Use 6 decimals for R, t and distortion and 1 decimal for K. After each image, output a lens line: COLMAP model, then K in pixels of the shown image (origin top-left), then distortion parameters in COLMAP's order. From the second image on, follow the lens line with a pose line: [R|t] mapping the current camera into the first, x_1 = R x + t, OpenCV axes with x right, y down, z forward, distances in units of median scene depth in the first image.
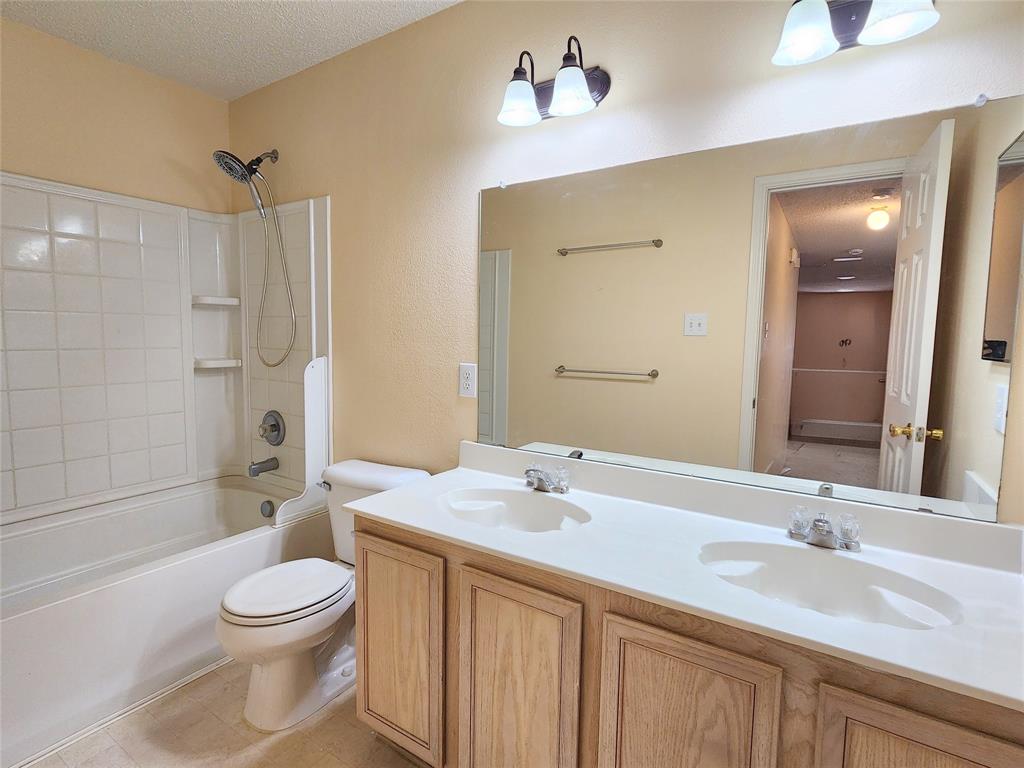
lens RADIAL K [[518.7, 0, 514.0], [0, 518.7, 378.5], [0, 0, 1]] dist [0.002004, 0.000996]
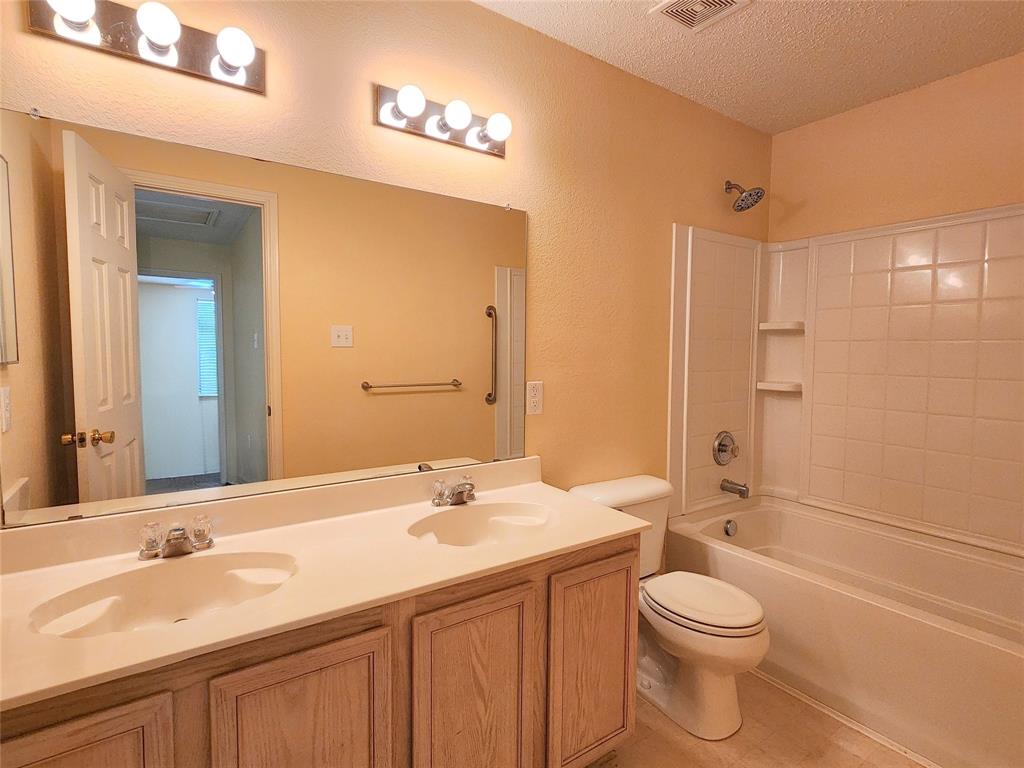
lens RADIAL K [[518.7, 0, 514.0], [0, 518.7, 378.5], [0, 0, 1]] dist [0.002004, 0.000996]
pose [[0.382032, -0.065462, 0.921827, -0.422365], [0.070281, 0.996657, 0.041649, -0.030817], [-0.921473, 0.048875, 0.385356, 0.263784]]
